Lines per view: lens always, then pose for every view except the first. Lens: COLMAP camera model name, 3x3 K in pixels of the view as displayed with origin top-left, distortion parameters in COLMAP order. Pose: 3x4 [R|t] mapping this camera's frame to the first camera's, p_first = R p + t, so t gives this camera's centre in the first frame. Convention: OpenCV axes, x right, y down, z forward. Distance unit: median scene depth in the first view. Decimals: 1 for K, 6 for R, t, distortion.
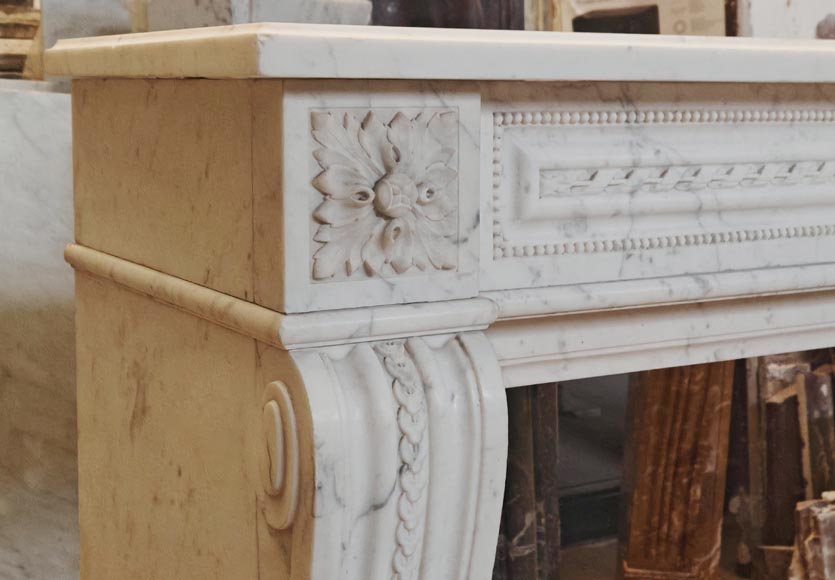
lens RADIAL K [[1322.2, 0, 430.3], [0, 1322.2, 247.5], [0, 0, 1]] dist [0.010955, 0.000000]
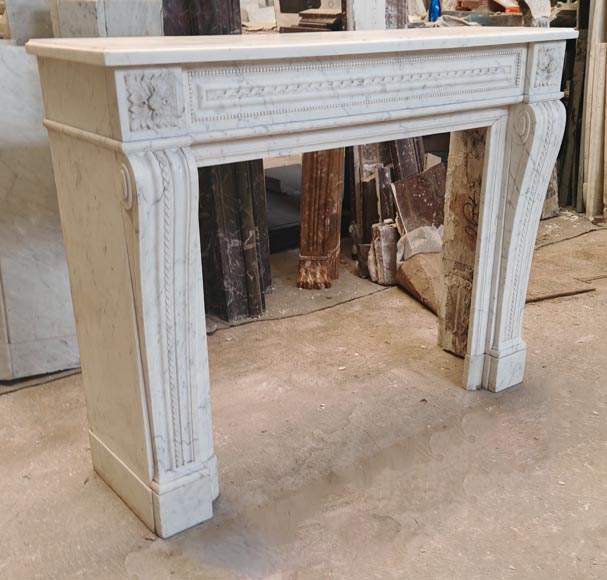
lens RADIAL K [[738.1, 0, 314.3], [0, 738.1, 316.8], [0, 0, 1]] dist [0.058466, 0.000000]
pose [[0.994386, -0.054891, 0.090467, 0.141079], [0.028462, 0.962173, 0.270950, -0.014950], [-0.101918, -0.266854, 0.958333, -0.759551]]
